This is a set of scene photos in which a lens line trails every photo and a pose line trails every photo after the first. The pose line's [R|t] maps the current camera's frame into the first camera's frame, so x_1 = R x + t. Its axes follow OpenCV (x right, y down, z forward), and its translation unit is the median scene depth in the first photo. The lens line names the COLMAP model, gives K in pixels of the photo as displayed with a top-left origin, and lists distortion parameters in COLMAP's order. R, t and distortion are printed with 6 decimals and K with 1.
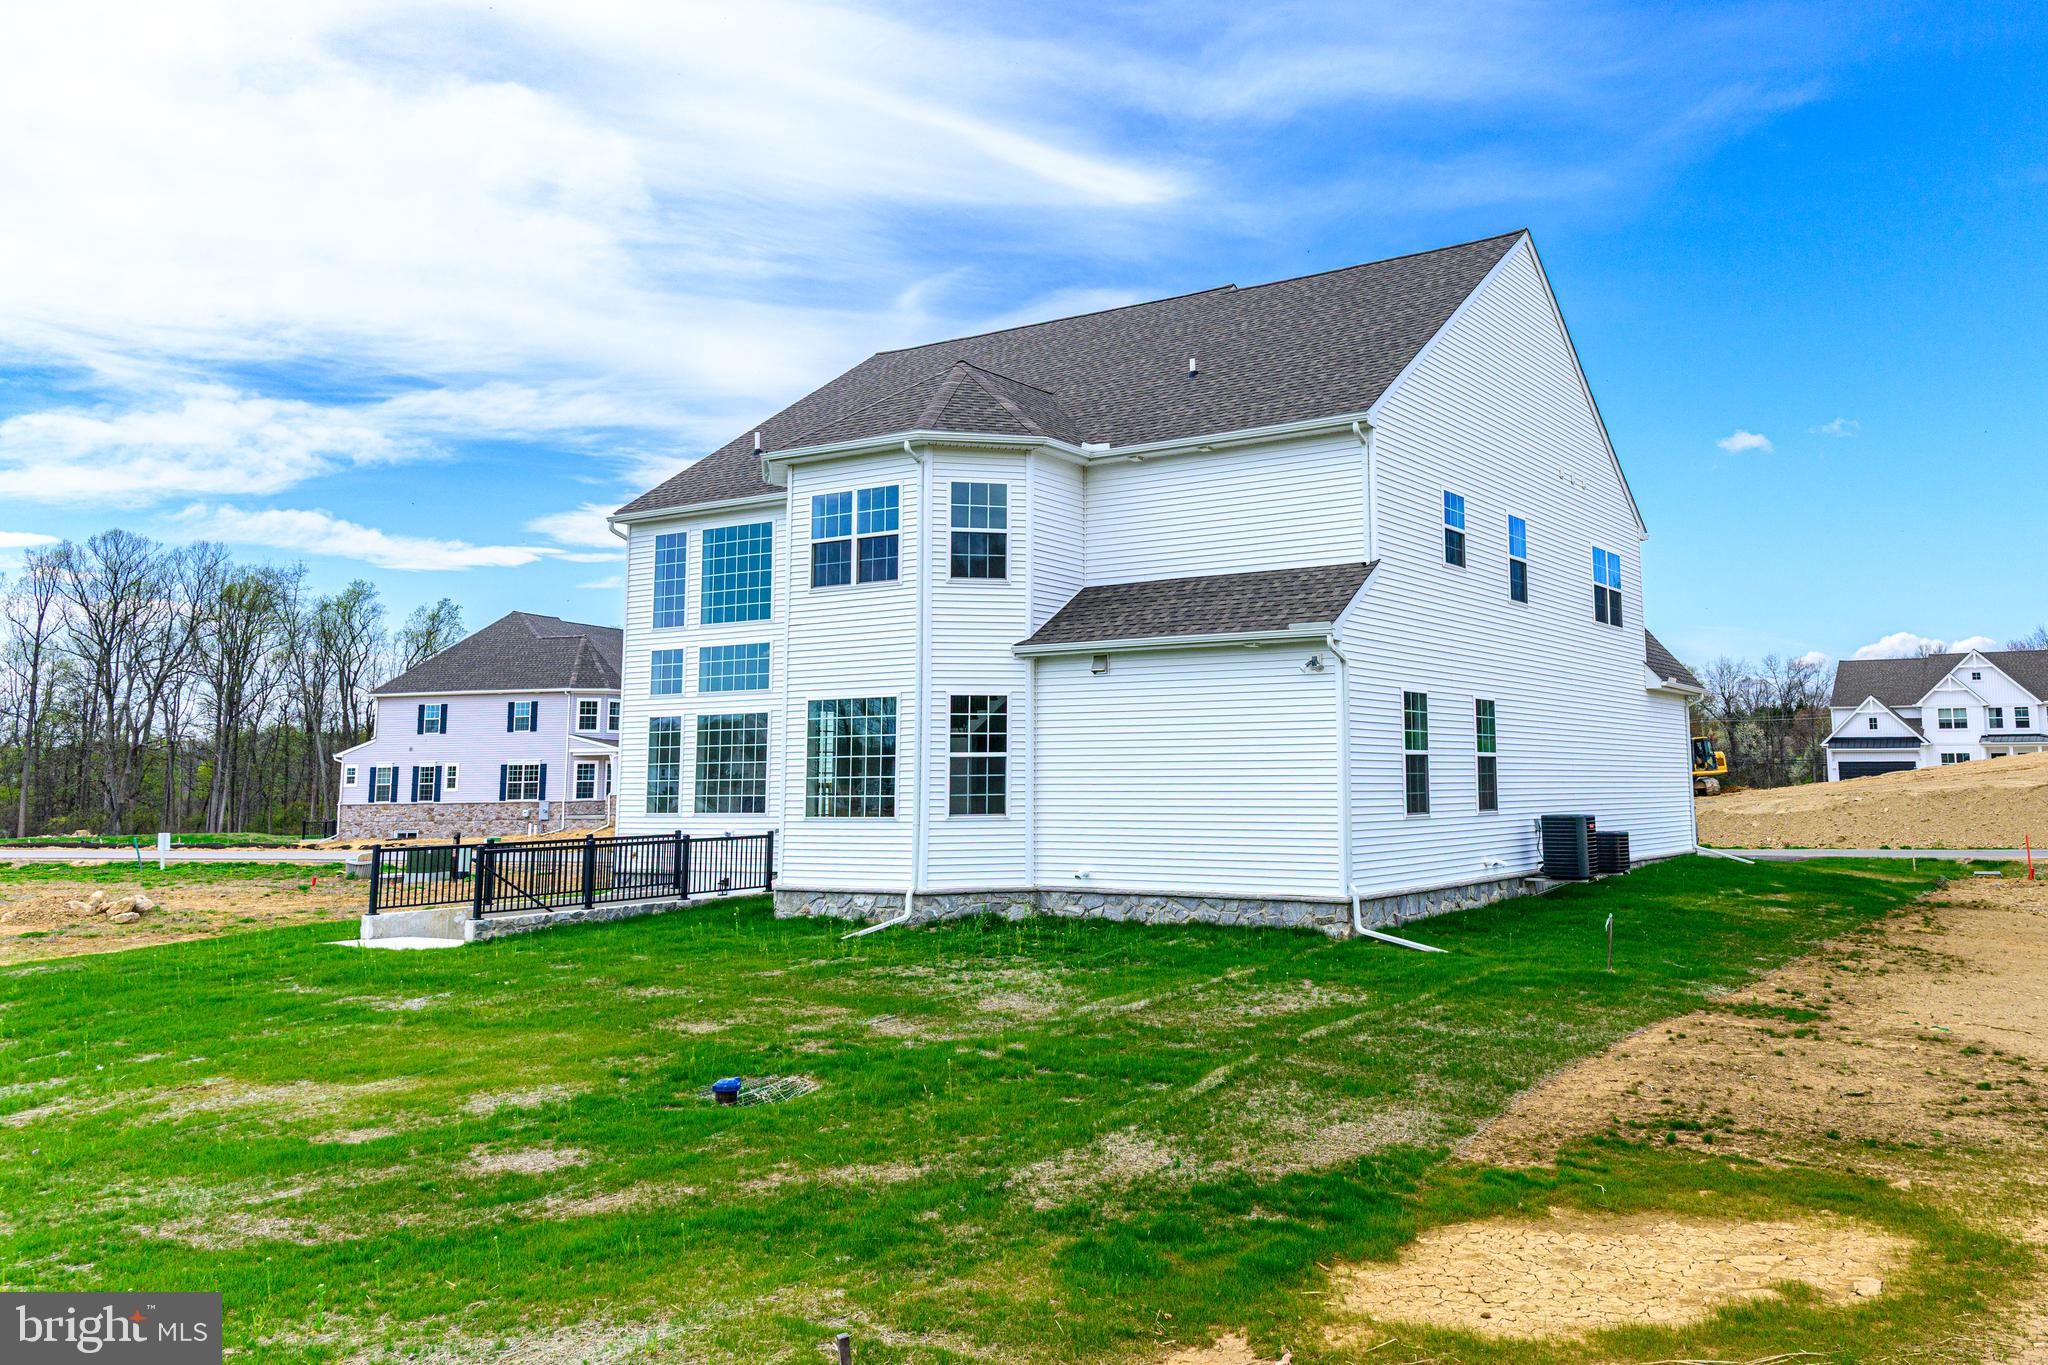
lens RADIAL K [[1641.1, 0, 975.3], [0, 1641.1, 586.1], [0, 0, 1]] dist [0.086860, -0.001796]
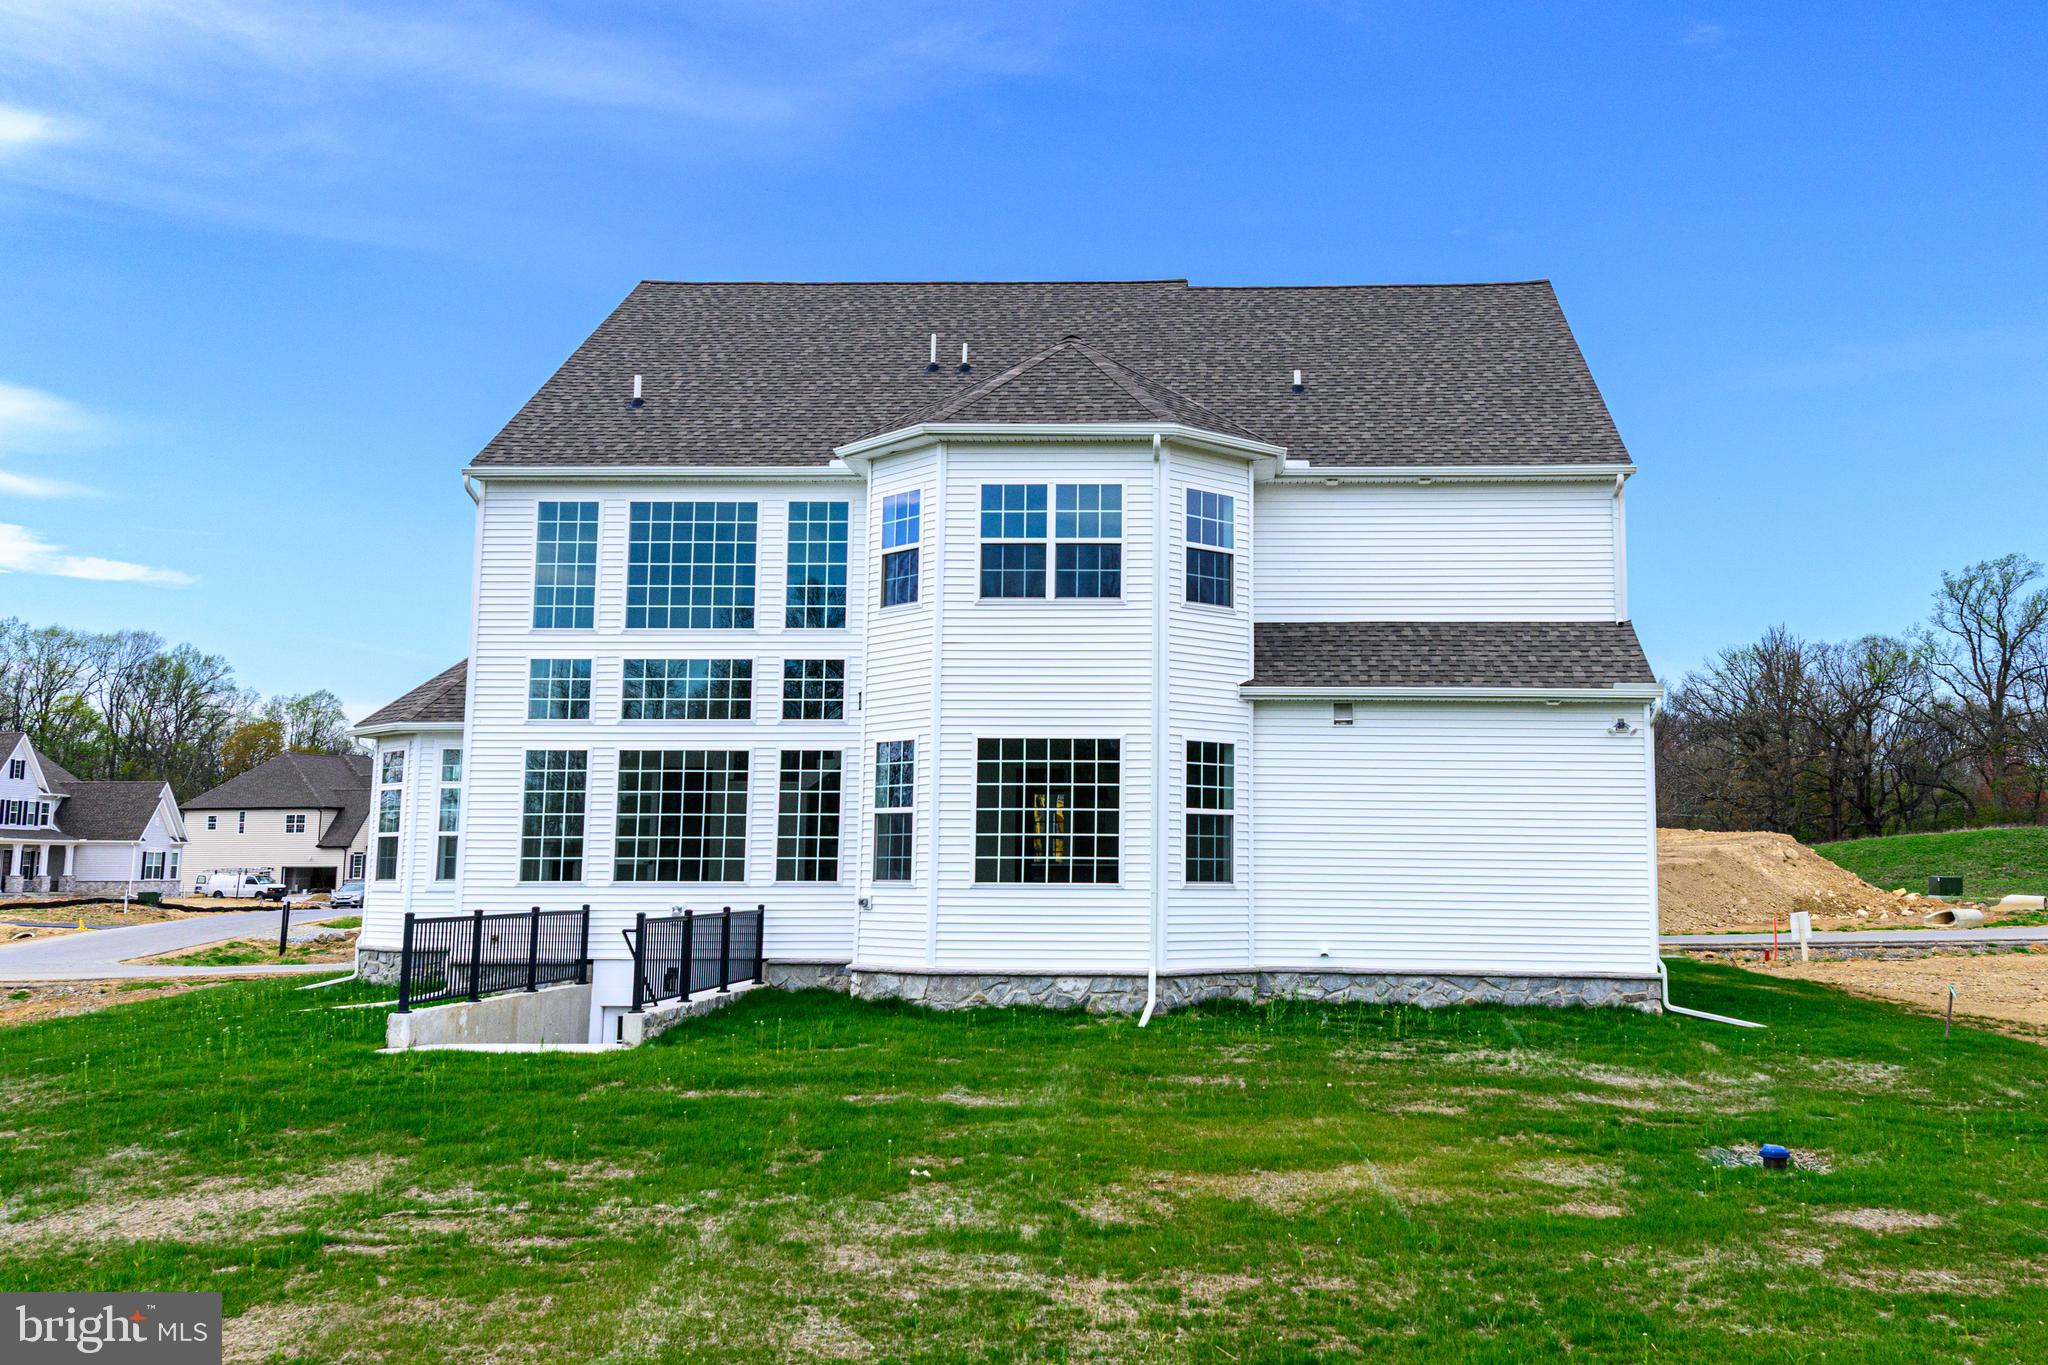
lens RADIAL K [[2209.1, 0, 944.4], [0, 2209.1, 601.9], [0, 0, 1]] dist [0.112492, 0.001347]
pose [[0.861132, 0.080455, 0.501975, -0.676400], [-0.075327, 0.996692, -0.030525, 0.038570], [-0.502770, -0.011526, 0.864343, 0.078262]]
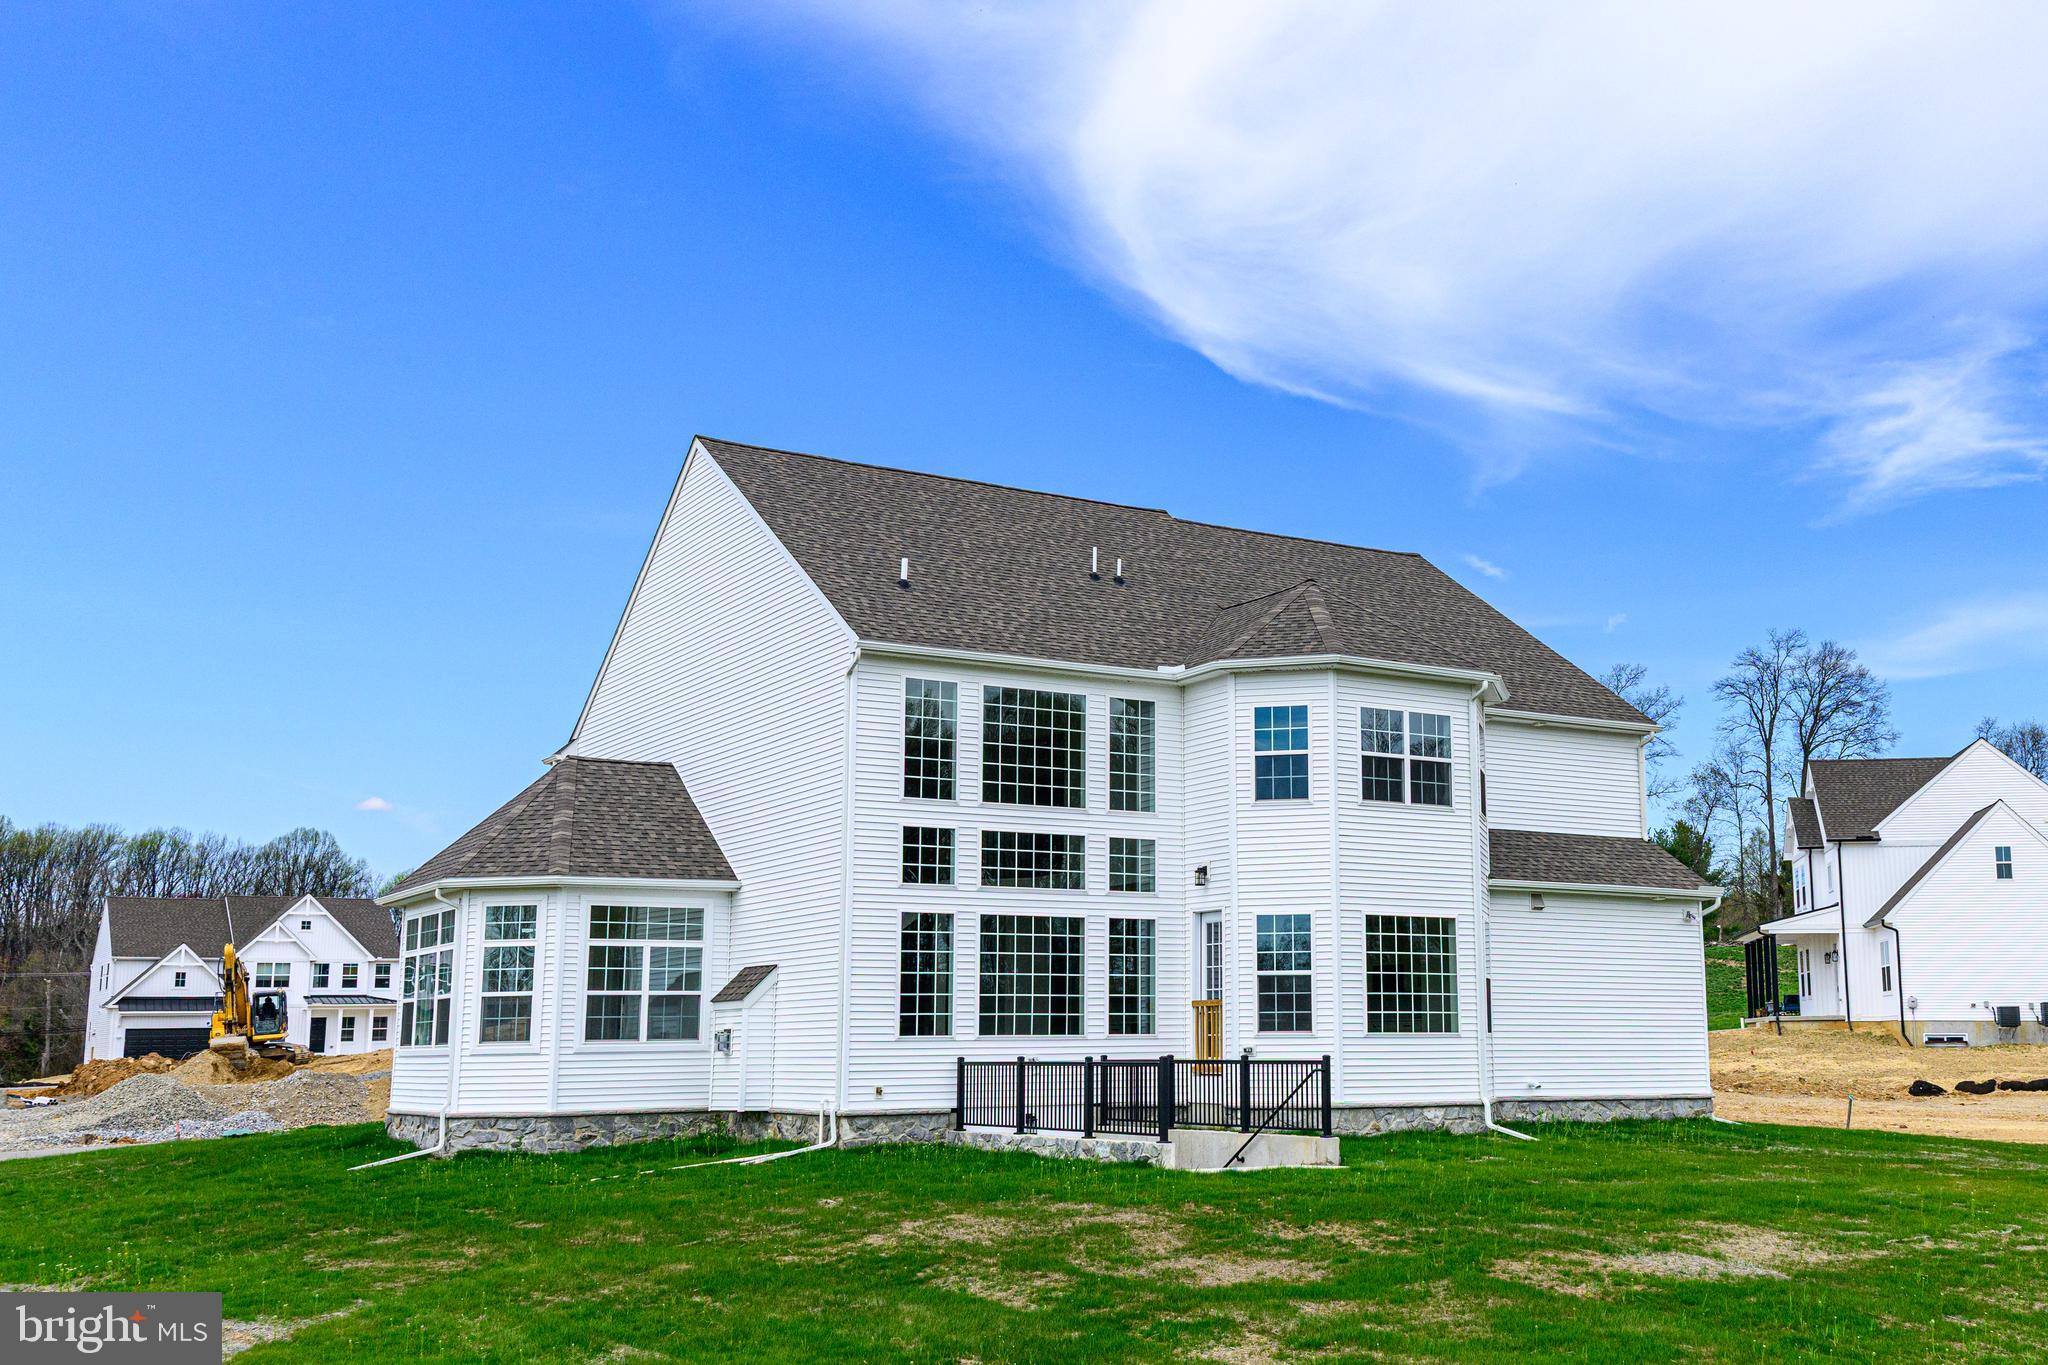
lens RADIAL K [[2475.2, 0, 1143.6], [0, 2475.2, 680.8], [0, 0, 1]] dist [0.134070, -0.011765]
pose [[0.352980, 0.146141, 0.924147, -1.577979], [-0.107093, 0.987545, -0.115262, 0.119597], [-0.929482, -0.058285, 0.364235, 0.601949]]
